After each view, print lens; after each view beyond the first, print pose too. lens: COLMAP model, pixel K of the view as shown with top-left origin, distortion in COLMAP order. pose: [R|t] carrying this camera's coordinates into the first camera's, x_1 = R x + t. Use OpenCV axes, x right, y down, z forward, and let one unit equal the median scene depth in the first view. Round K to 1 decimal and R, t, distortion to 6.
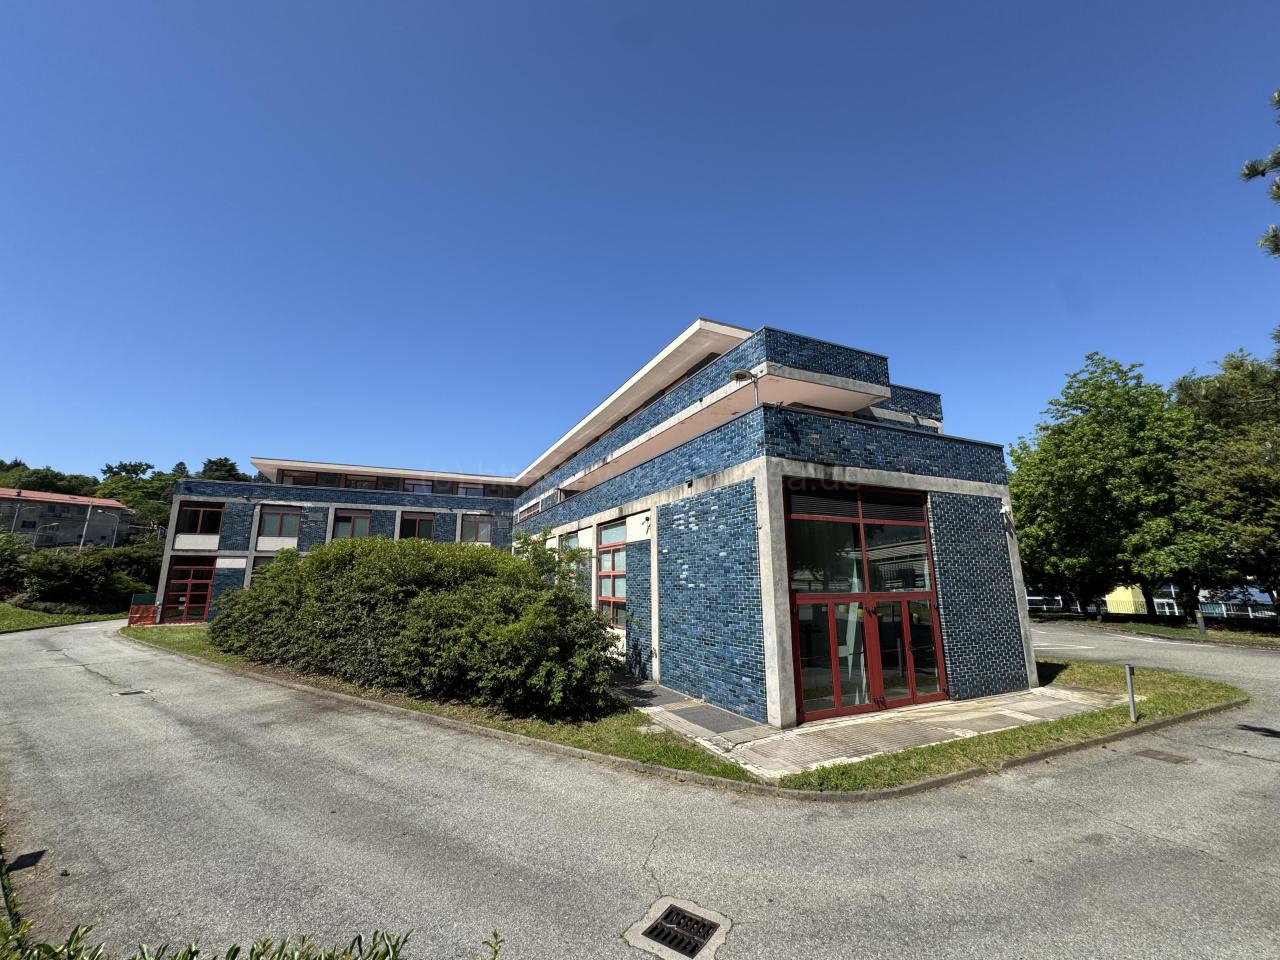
lens RADIAL K [[511.8, 0, 636.0], [0, 511.8, 475.0], [0, 0, 1]] dist [-0.002636, 0.000462]
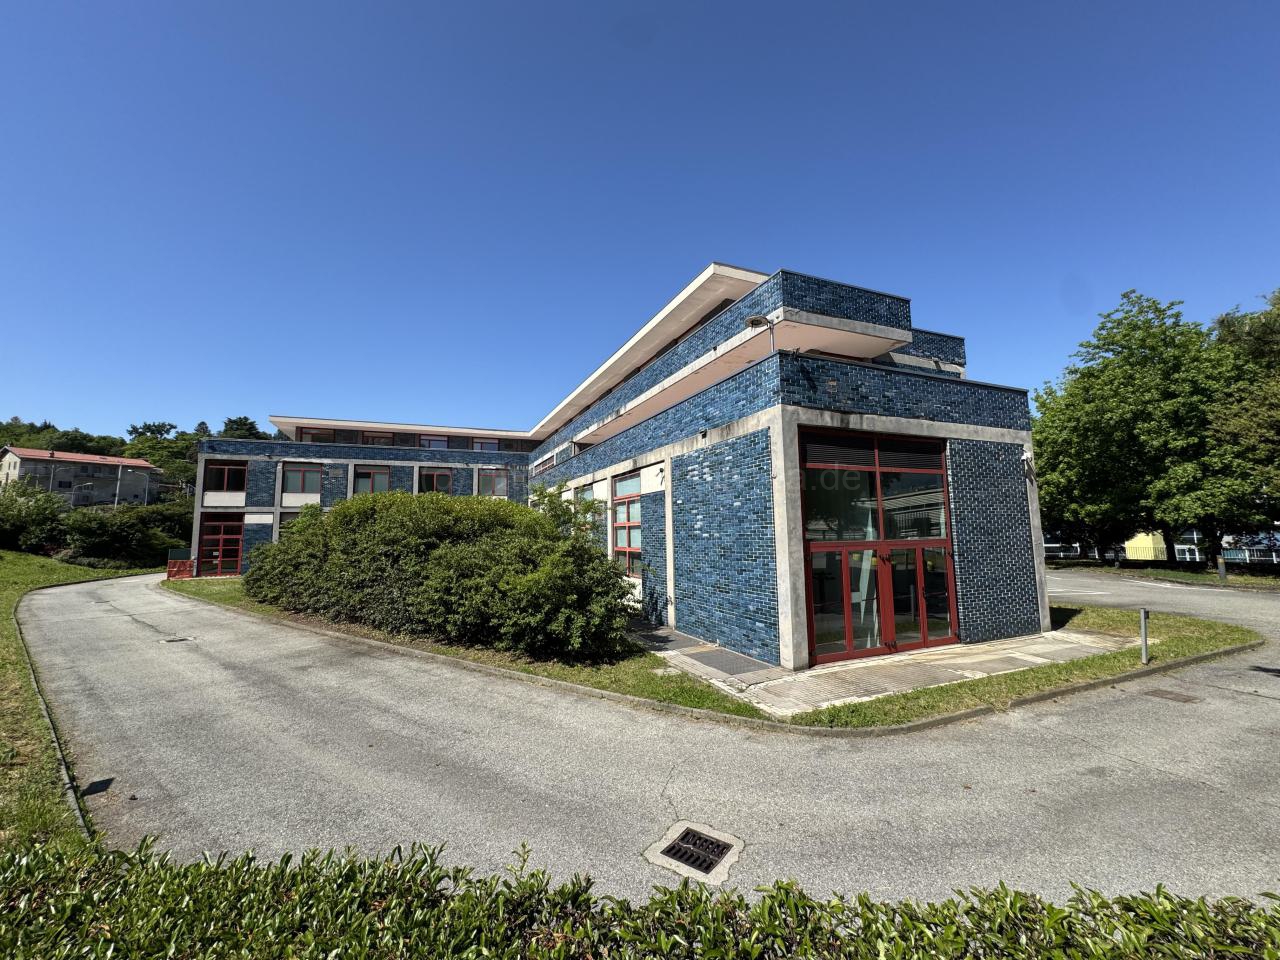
lens RADIAL K [[511.8, 0, 636.0], [0, 511.8, 475.3], [0, 0, 1]] dist [-0.002636, 0.000462]
pose [[0.999525, -0.012812, -0.028047, 0.000227], [0.015353, 0.995611, 0.092323, 0.002264], [0.026741, -0.092710, 0.995334, 0.000474]]
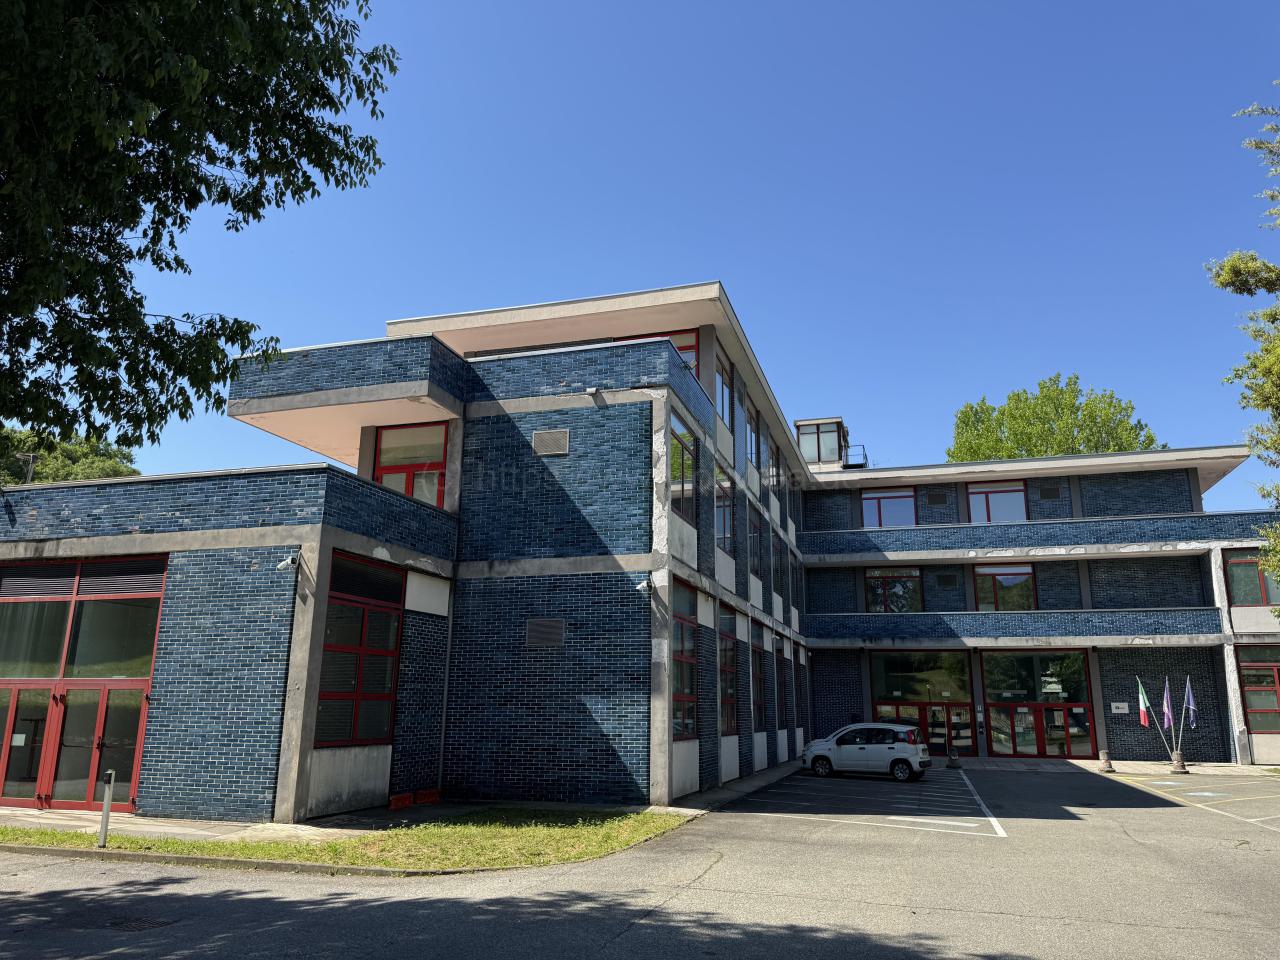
lens RADIAL K [[898.5, 0, 651.8], [0, 898.5, 485.2], [0, 0, 1]] dist [0.076120, -0.093971]
pose [[0.743910, -0.146508, -0.652023, 1.812648], [0.122196, 0.989045, -0.082820, 0.120623], [0.657013, -0.018064, 0.753663, 0.379756]]
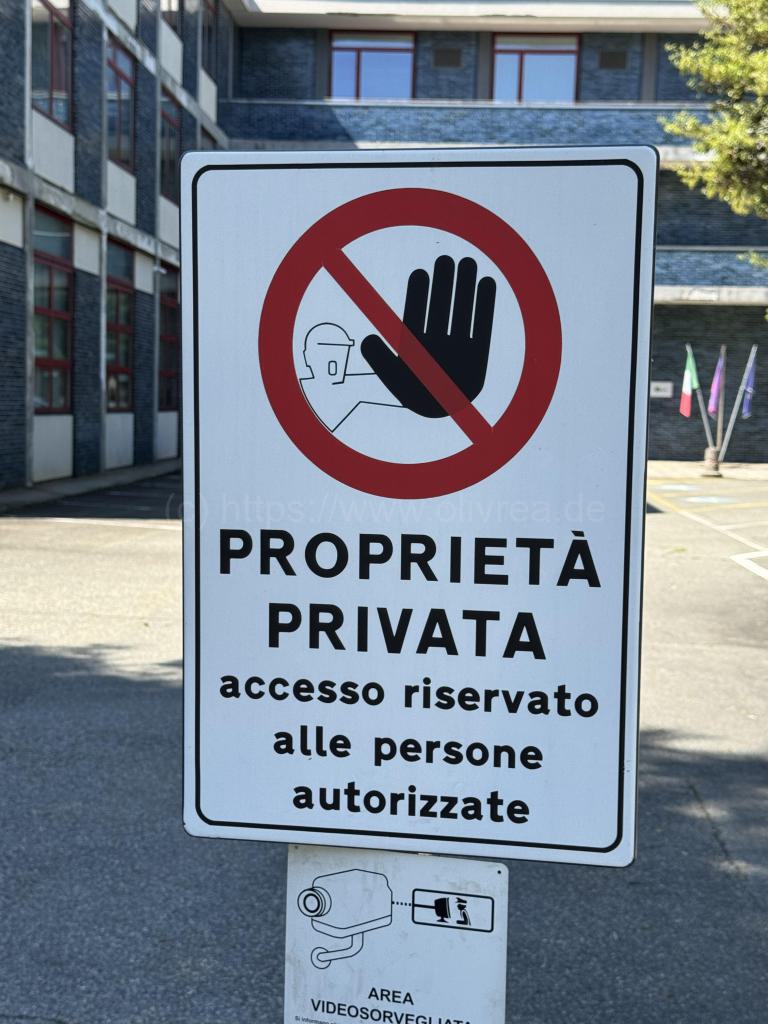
lens RADIAL K [[1460.6, 0, 386.1], [0, 1460.6, 520.6], [0, 0, 1]] dist [0.101388, 0.000000]
pose [[0.875138, 0.073657, -0.478234, 1.969279], [0.062581, 0.962816, 0.262811, 0.145084], [0.479809, -0.259924, 0.837987, 0.416861]]
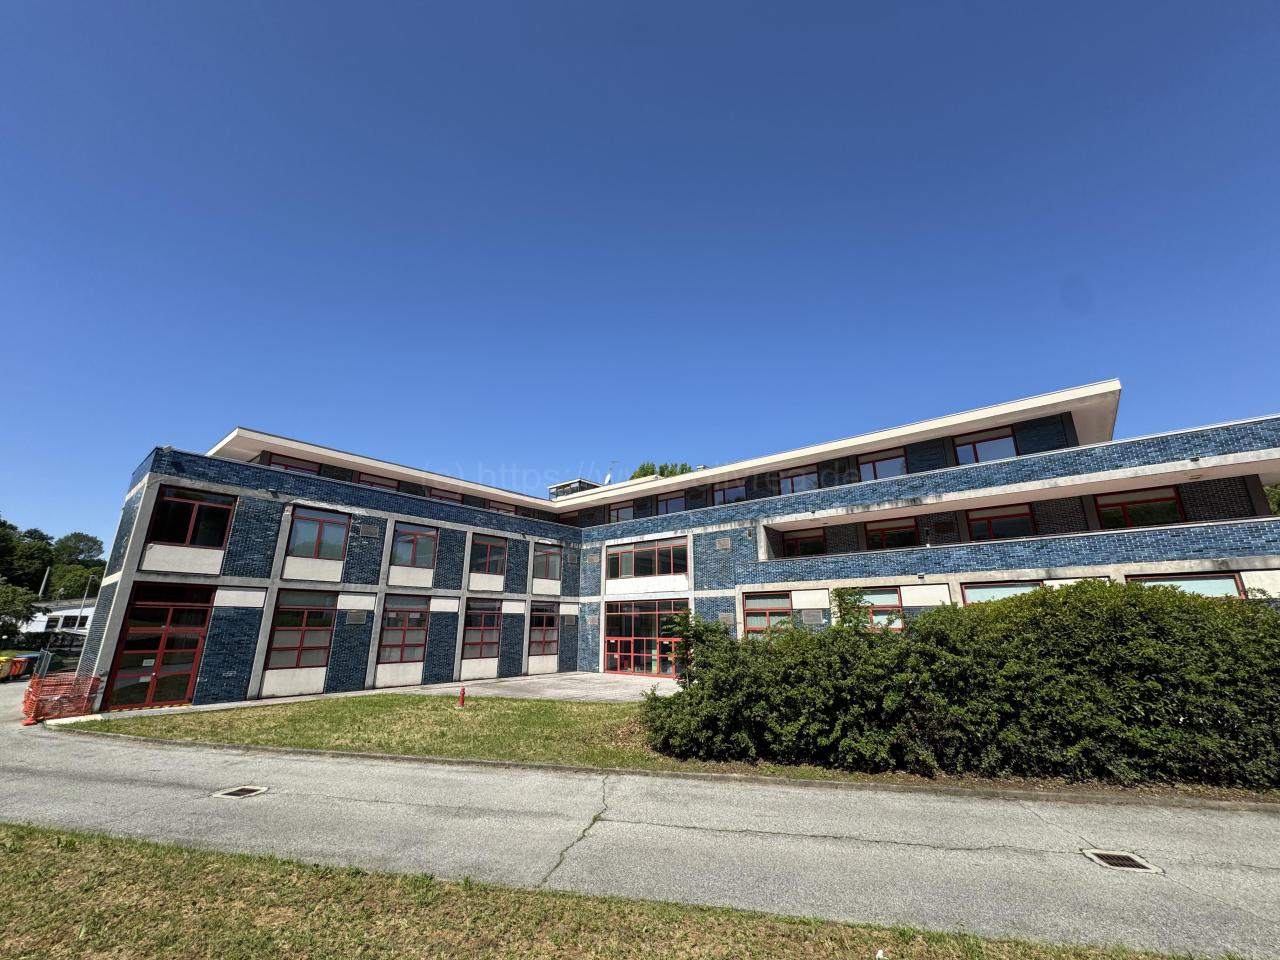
lens RADIAL K [[511.8, 0, 641.0], [0, 511.8, 466.1], [0, 0, 1]] dist [-0.002636, 0.000462]
pose [[0.905818, 0.134727, 0.401674, -1.668064], [-0.094102, 0.988388, -0.119309, 0.124777], [-0.413084, 0.070274, 0.907978, 0.676038]]
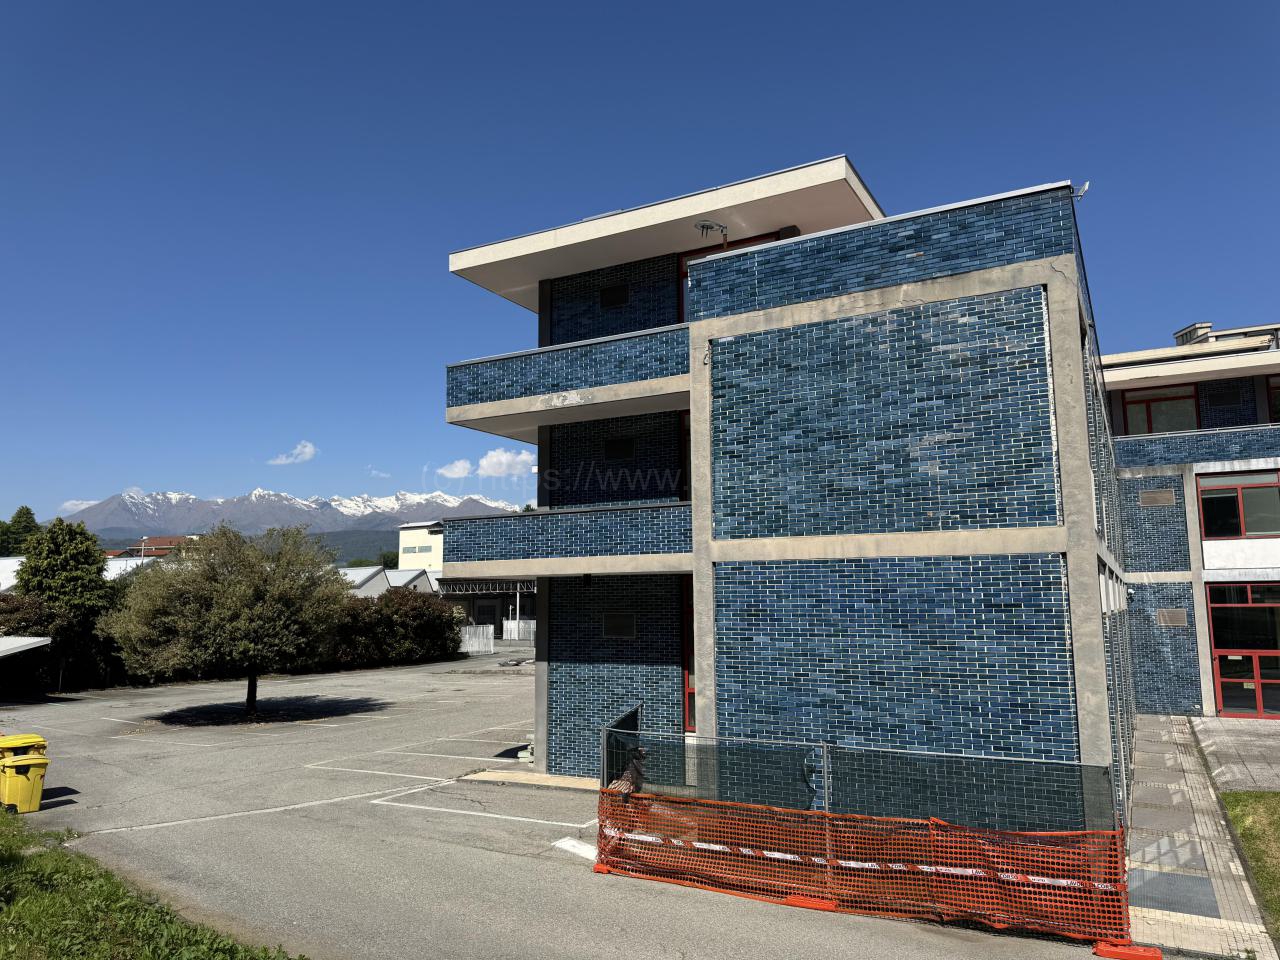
lens RADIAL K [[898.5, 0, 639.9], [0, 898.5, 486.5], [0, 0, 1]] dist [0.076120, -0.093971]
pose [[0.810402, 0.097307, 0.577736, -3.231653], [-0.128403, 0.991636, 0.013094, 0.419406], [-0.571630, -0.084795, 0.816118, 2.072770]]
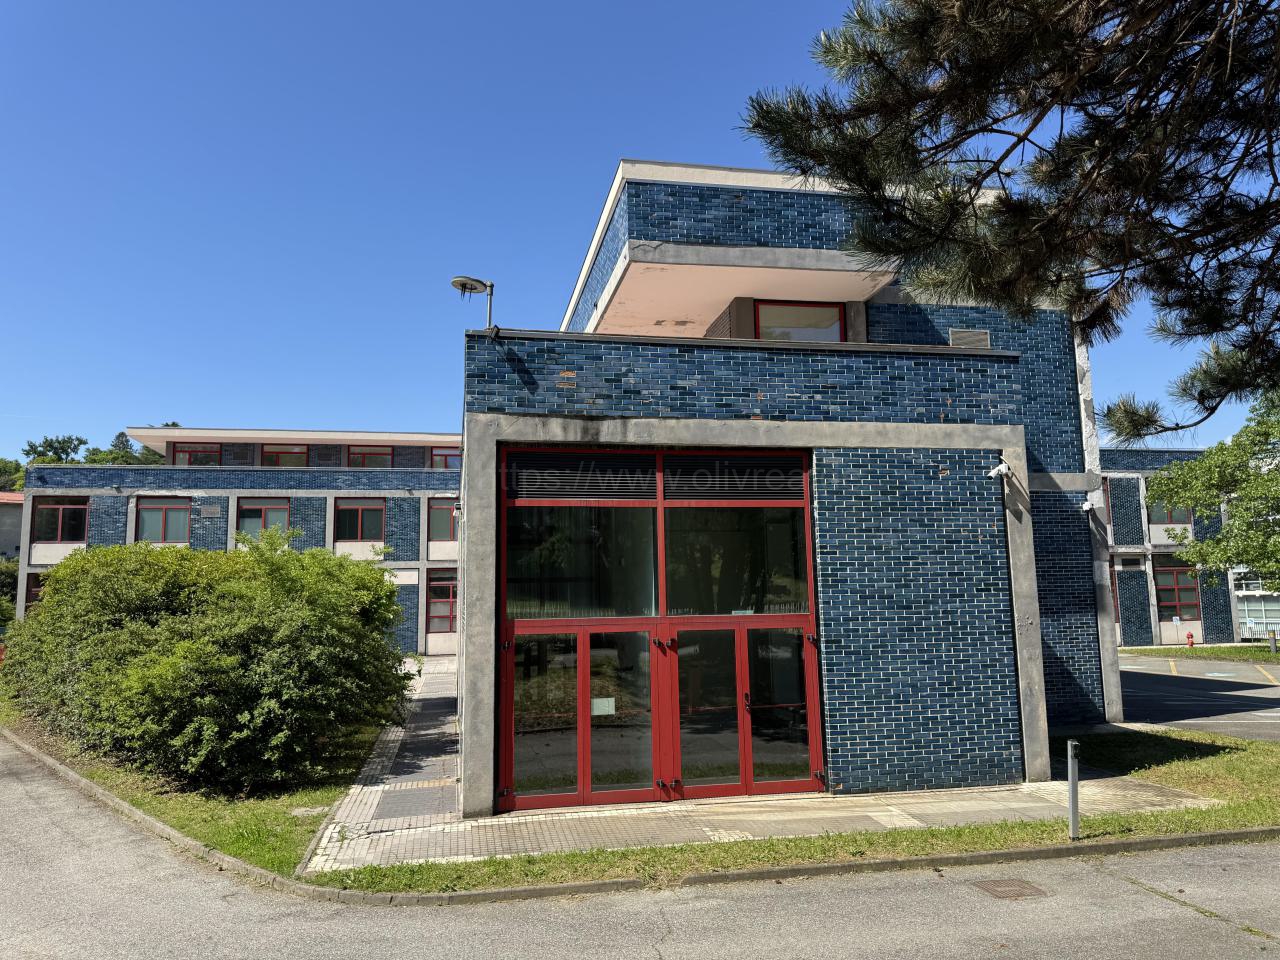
lens RADIAL K [[898.5, 0, 628.5], [0, 898.5, 481.9], [0, 0, 1]] dist [0.076120, -0.093971]
pose [[0.969886, -0.042889, -0.239755, 0.538520], [0.060690, 0.995881, 0.067362, -0.010851], [0.235878, -0.079884, 0.968494, -0.057359]]
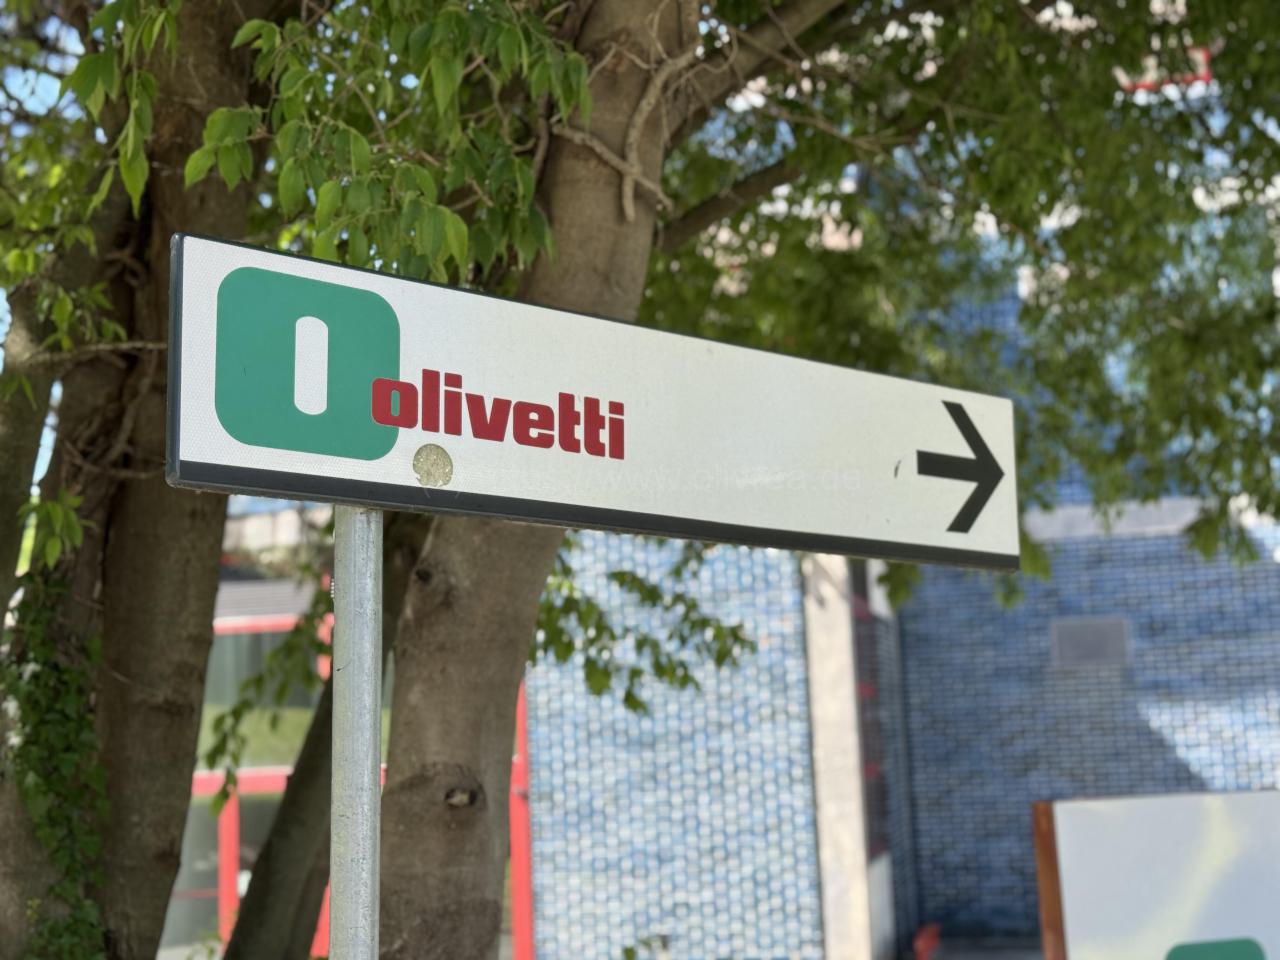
lens RADIAL K [[1825.7, 0, 647.5], [0, 1825.7, 482.2], [0, 0, 1]] dist [0.101388, 0.000000]
pose [[0.783593, -0.113146, -0.610885, 1.407920], [0.163081, 0.986256, 0.026516, -0.027649], [0.599489, -0.120401, 0.791275, -0.130663]]
